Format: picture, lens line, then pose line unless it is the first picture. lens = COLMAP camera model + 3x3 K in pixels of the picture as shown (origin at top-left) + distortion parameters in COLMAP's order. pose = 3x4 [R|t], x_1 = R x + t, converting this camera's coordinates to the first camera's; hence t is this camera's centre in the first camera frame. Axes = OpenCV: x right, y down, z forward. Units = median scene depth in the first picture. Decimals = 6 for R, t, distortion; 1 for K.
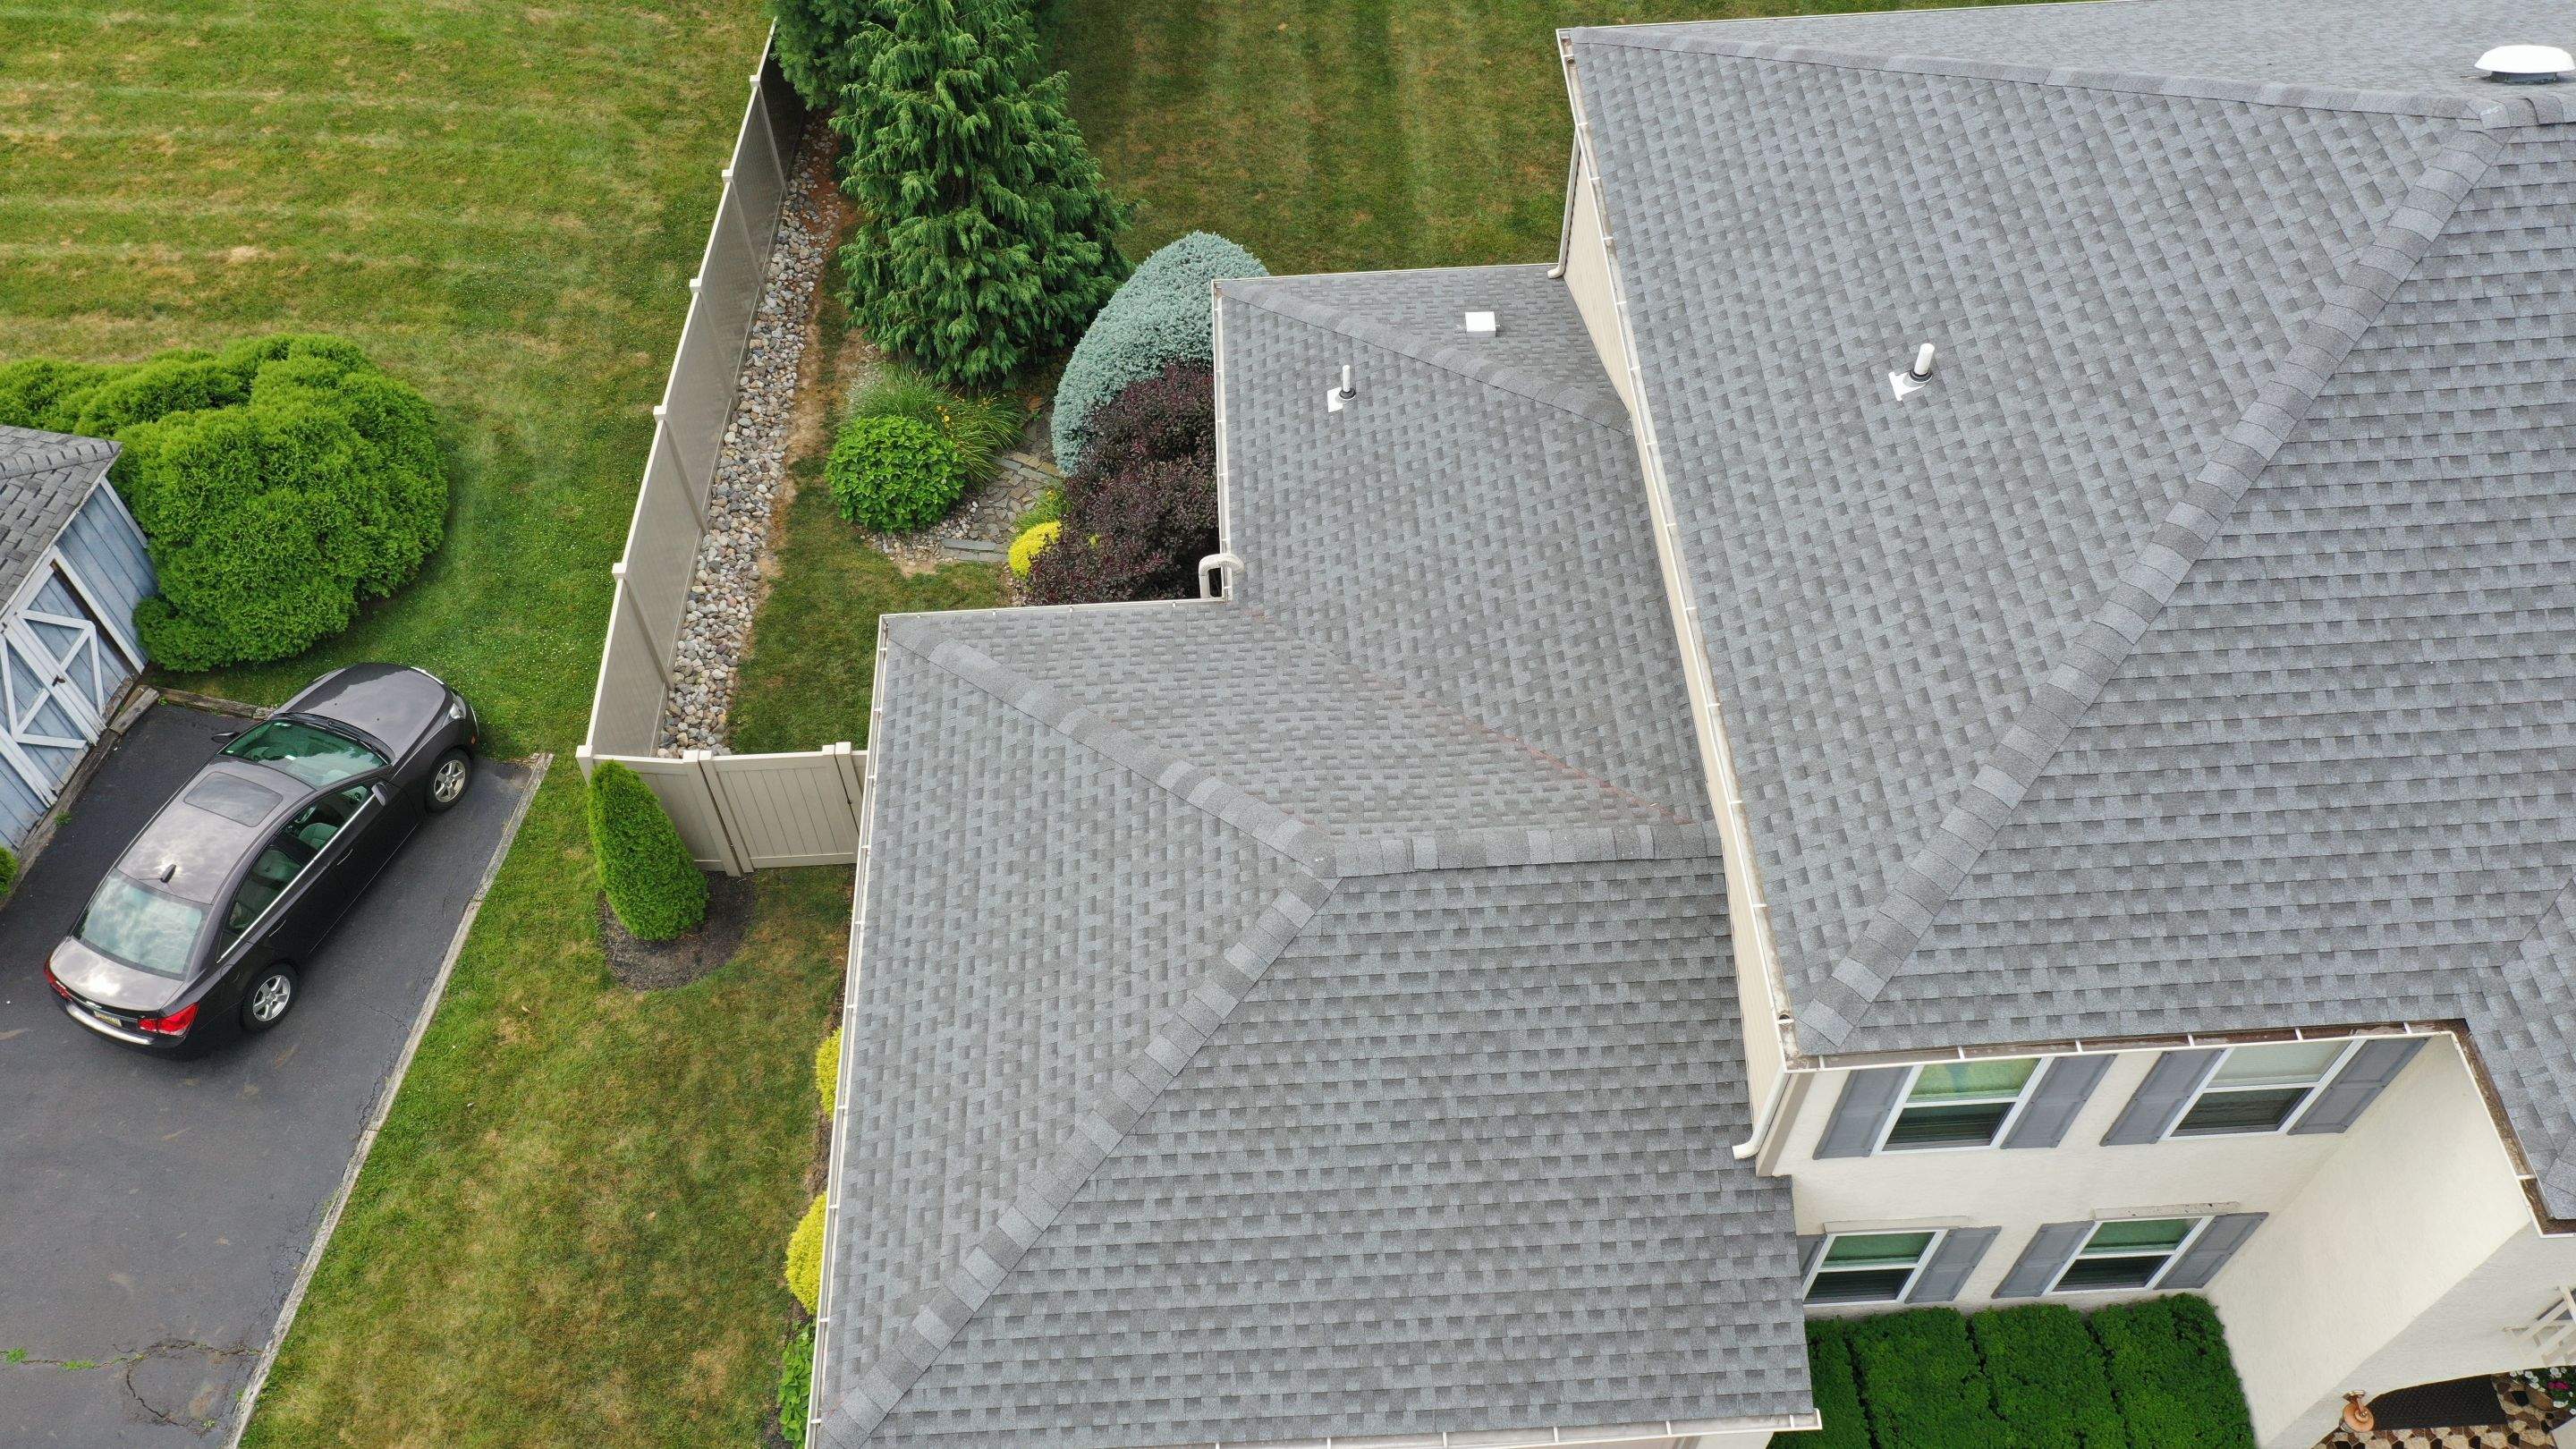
lens RADIAL K [[2045.8, 0, 1291.3], [0, 2045.8, 733.1], [0, 0, 1]] dist [0.010838, 0.003497]
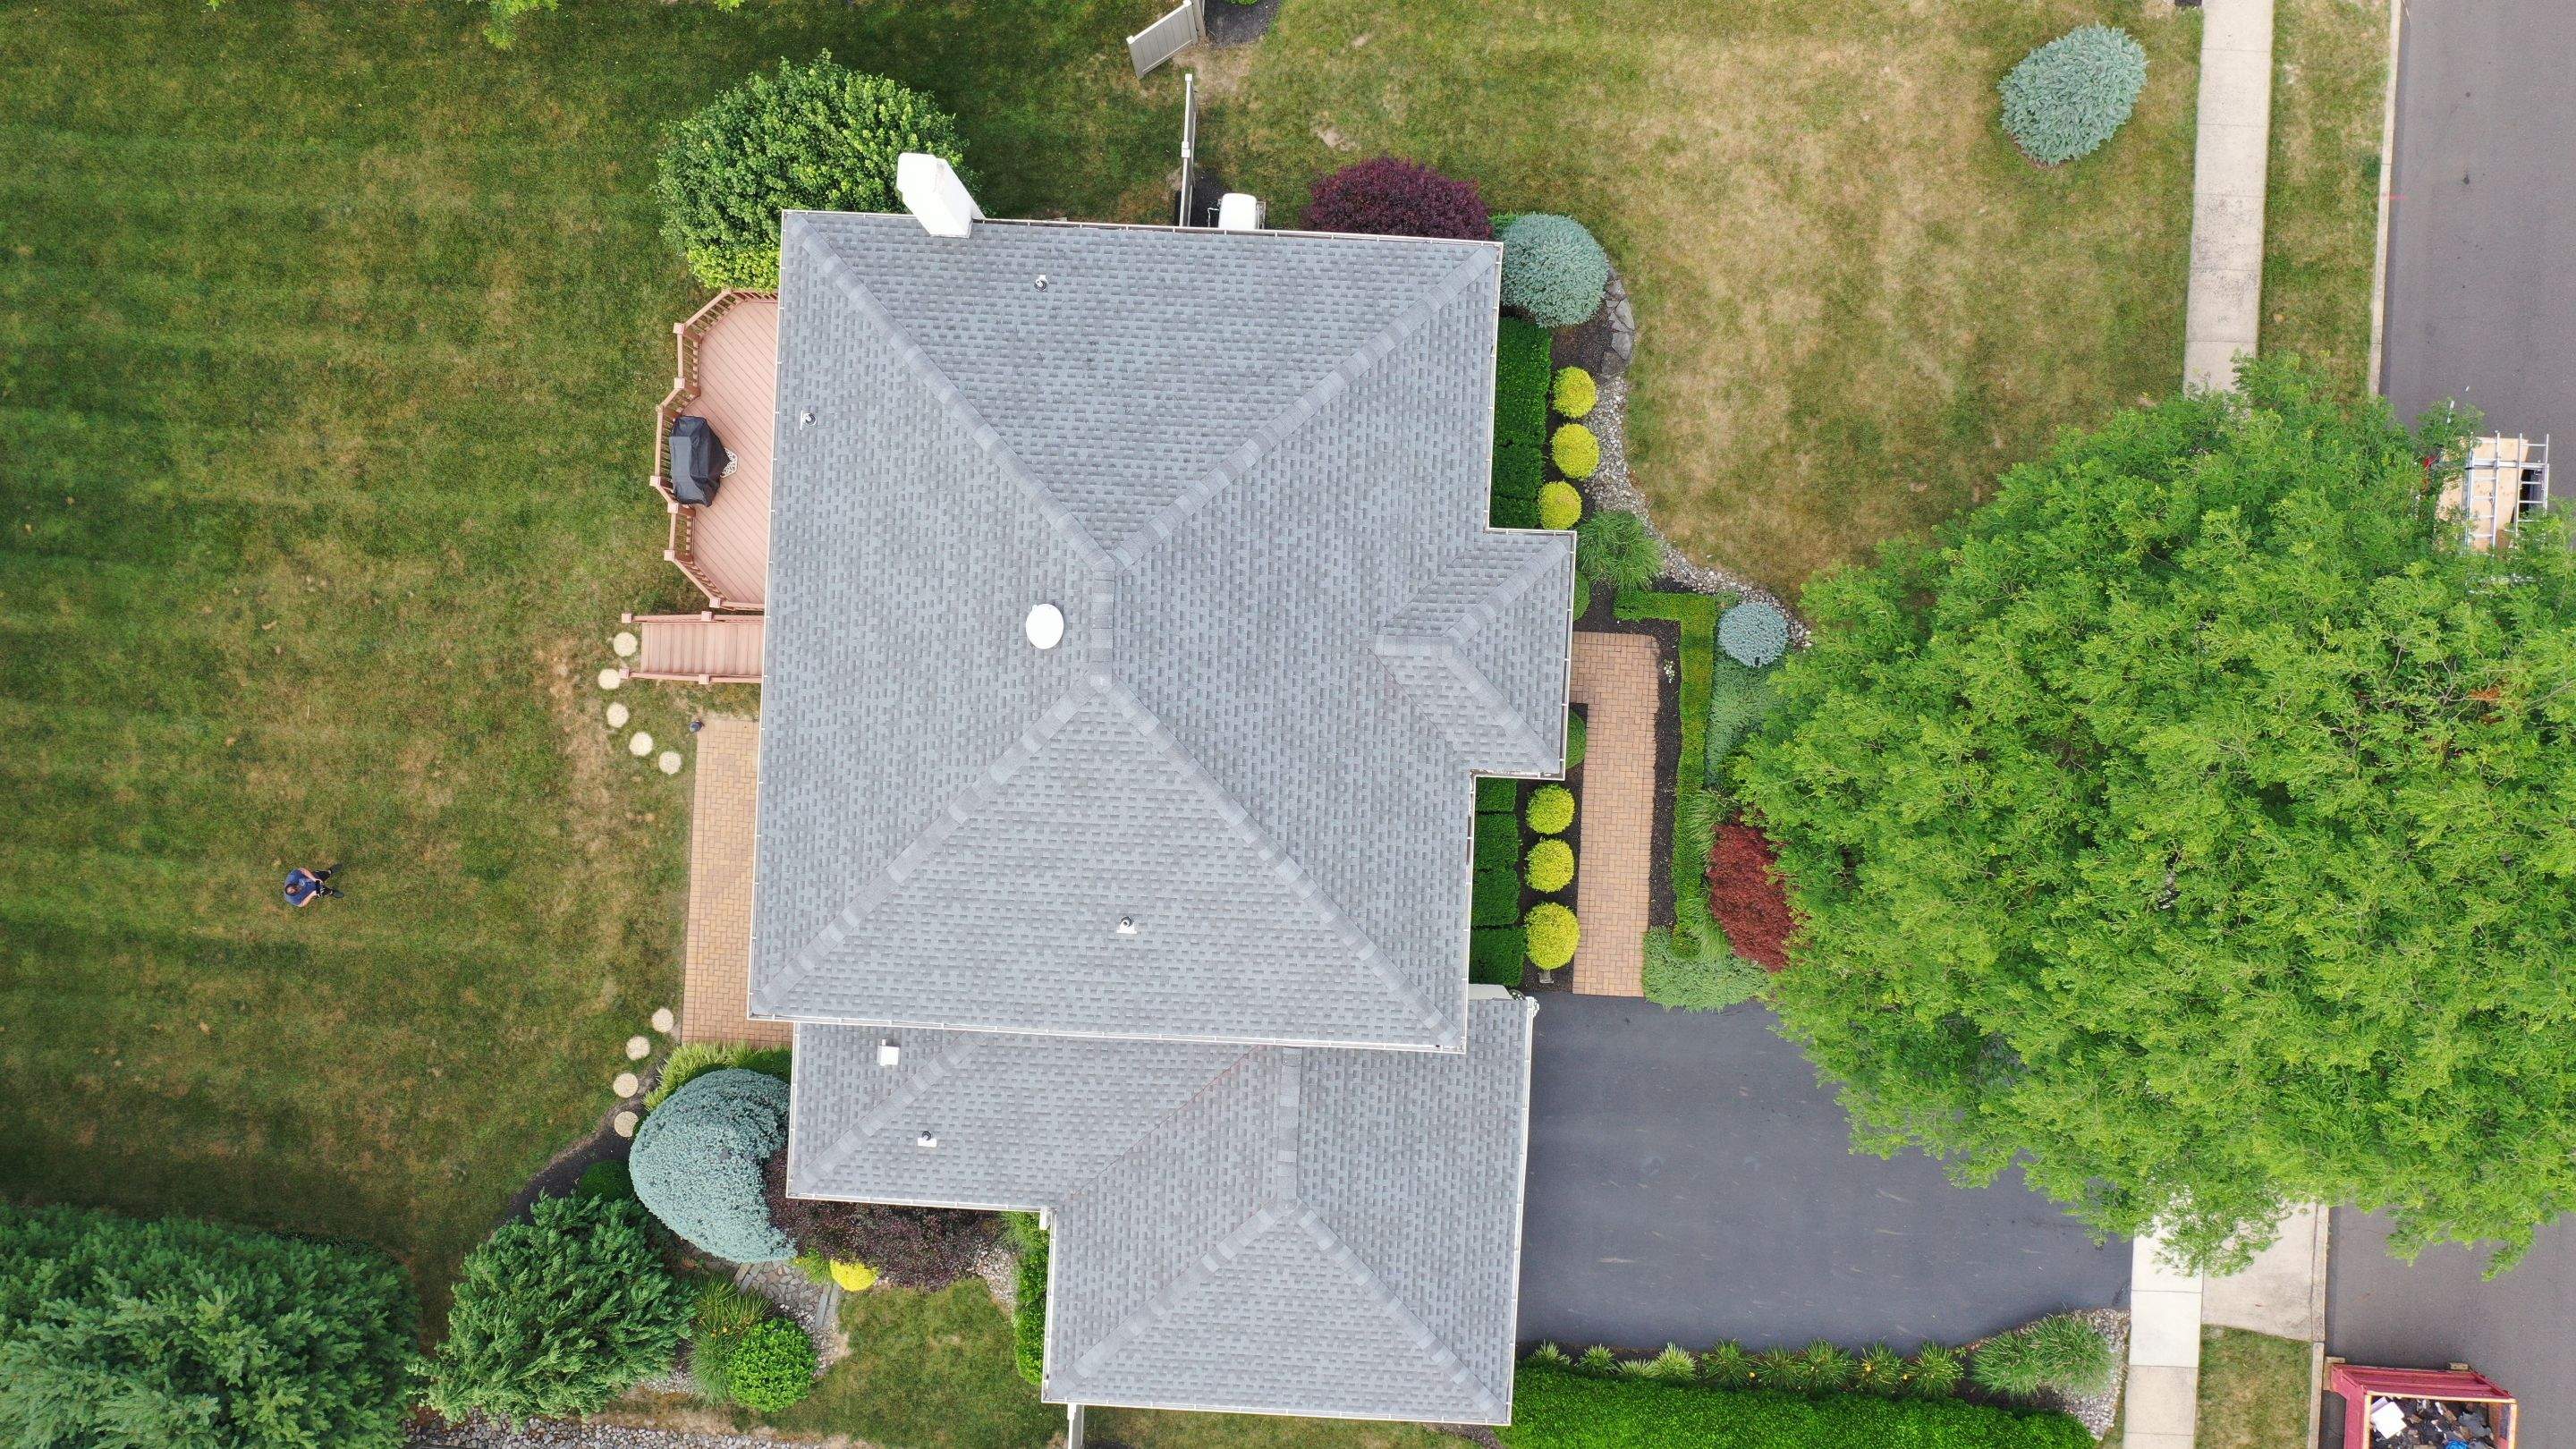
lens RADIAL K [[2045.8, 0, 1286.5], [0, 2045.8, 722.3], [0, 0, 1]] dist [0.010838, 0.003497]
pose [[0.097244, -0.995218, 0.009191, 0.488748], [0.808395, 0.084369, 0.582562, -1.205672], [-0.580552, -0.049221, 0.812734, -0.689841]]
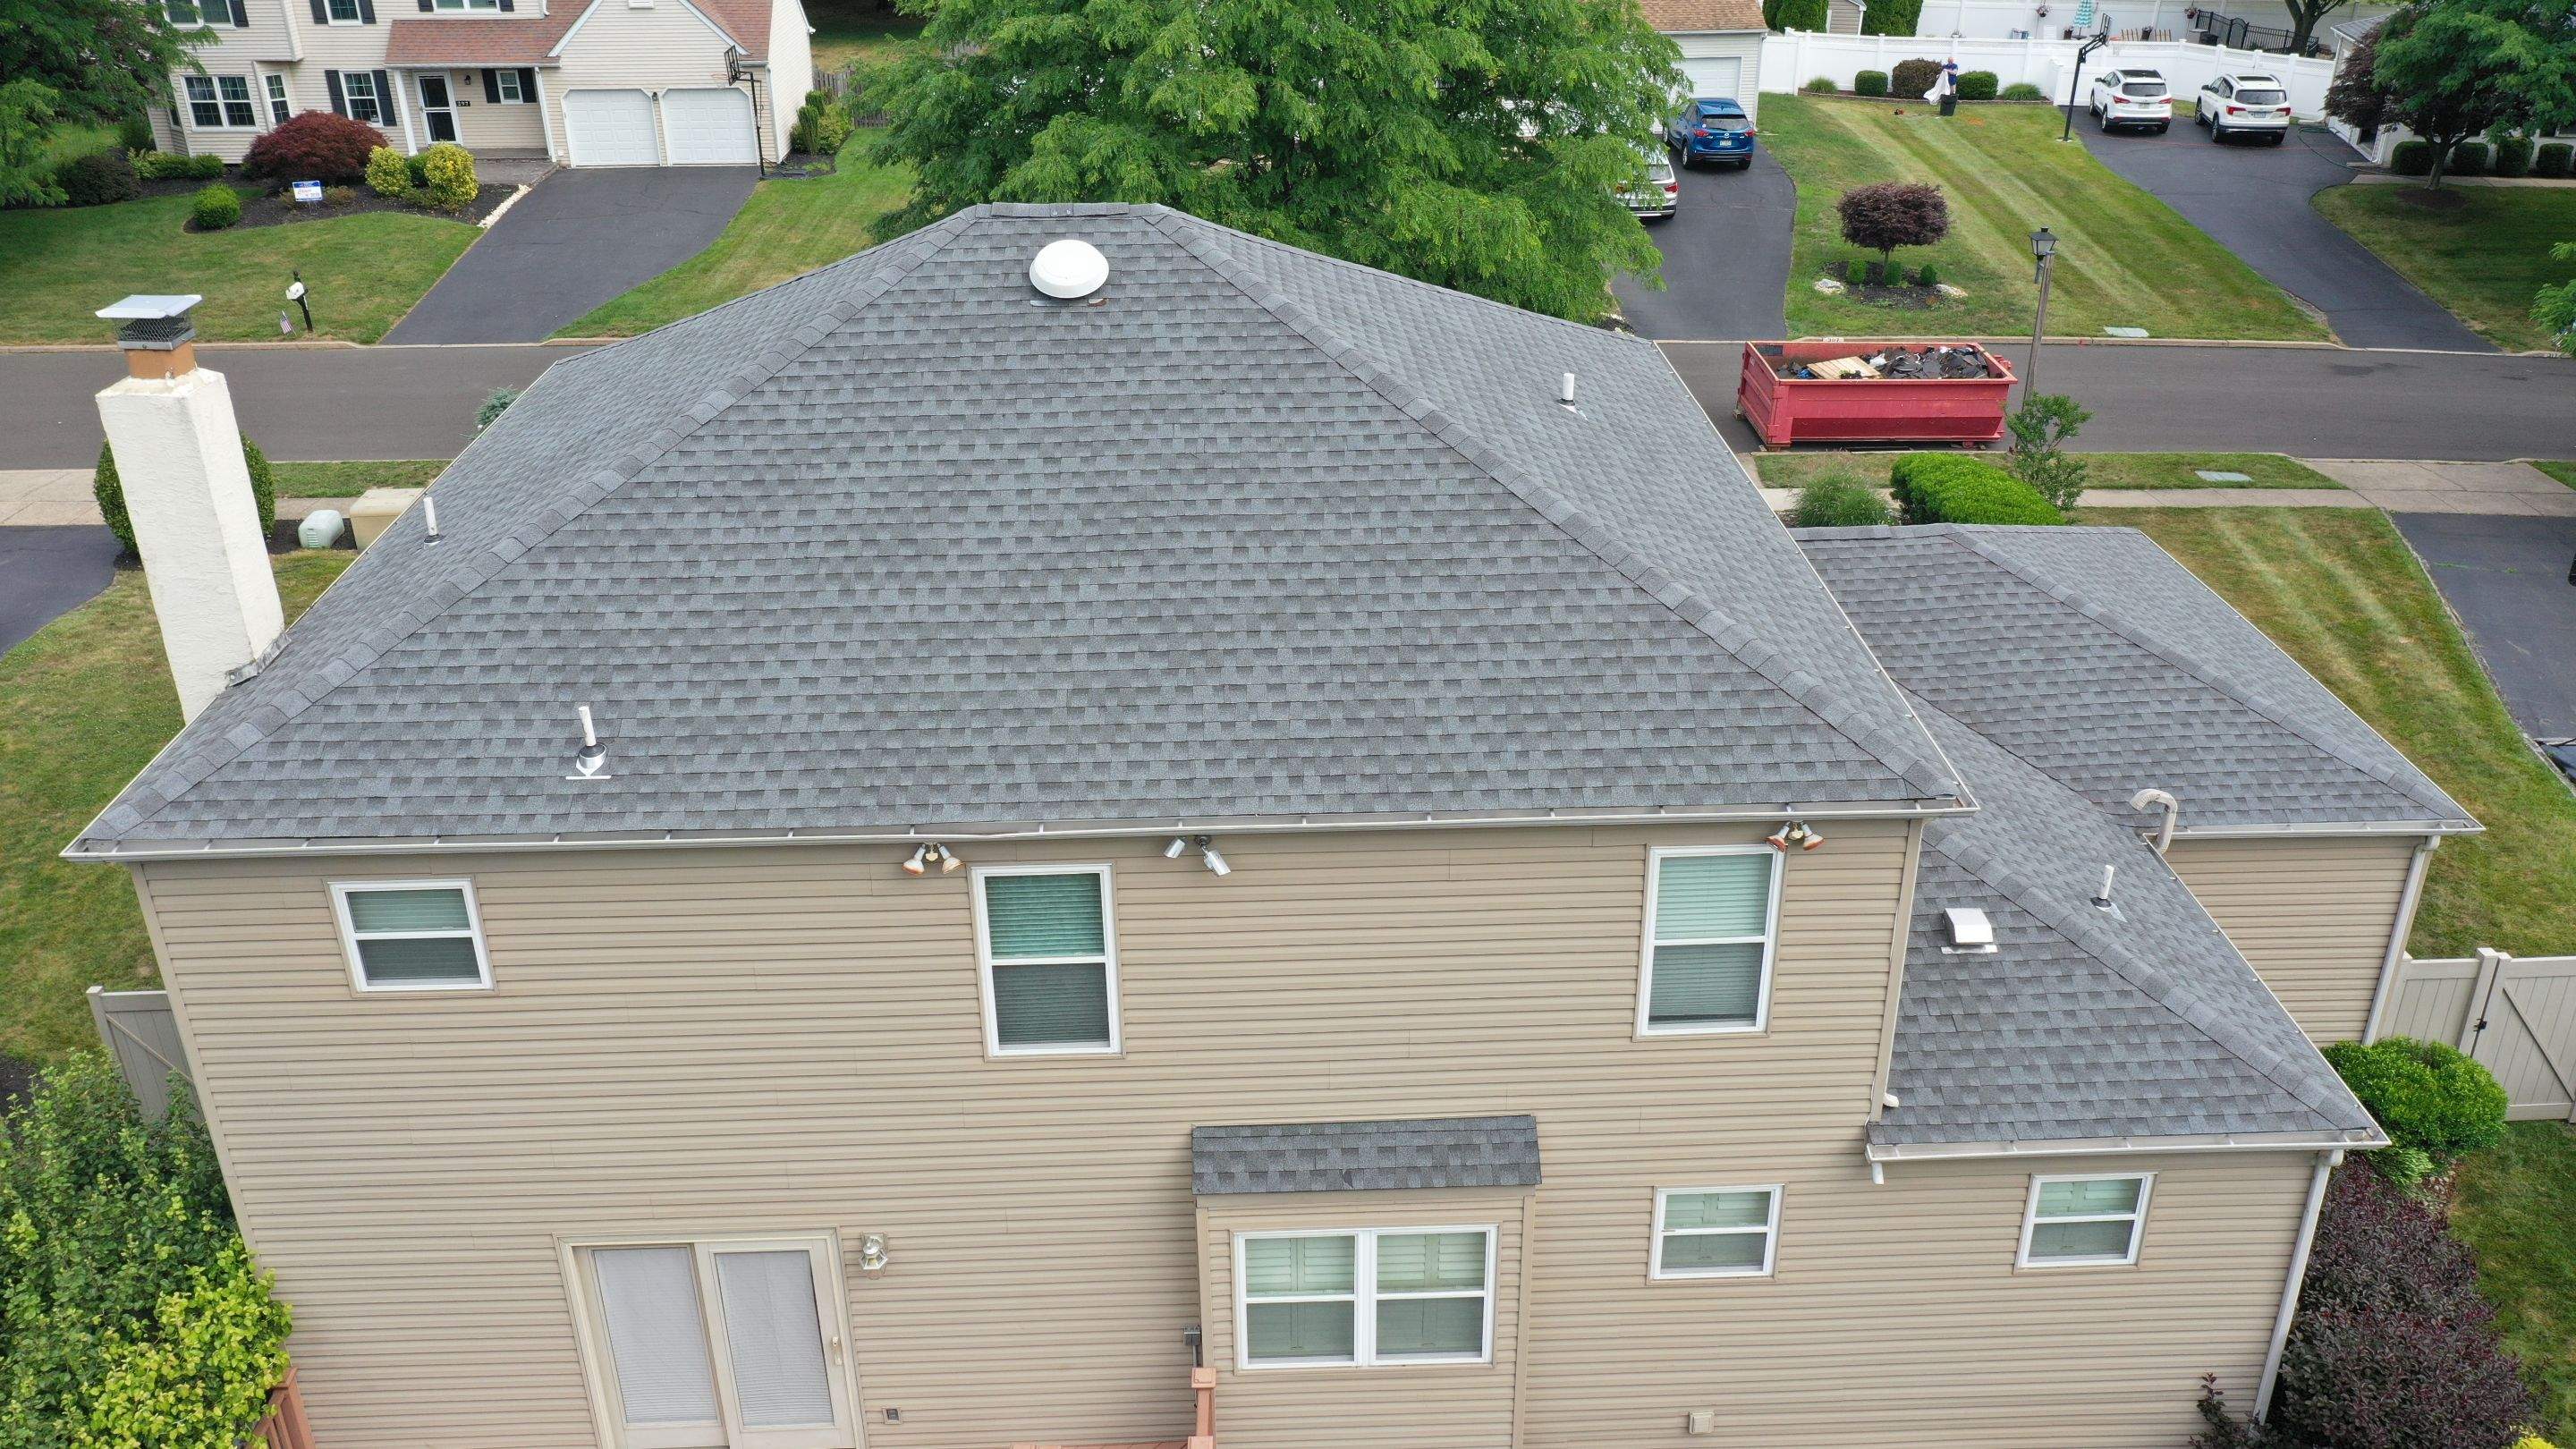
lens RADIAL K [[2045.8, 0, 1286.6], [0, 2045.8, 723.1], [0, 0, 1]] dist [0.010838, 0.003497]
pose [[-0.999608, 0.012990, 0.024812, 0.436026], [0.026734, 0.178505, 0.983576, -1.301962], [0.008347, 0.983853, -0.178782, 1.372398]]
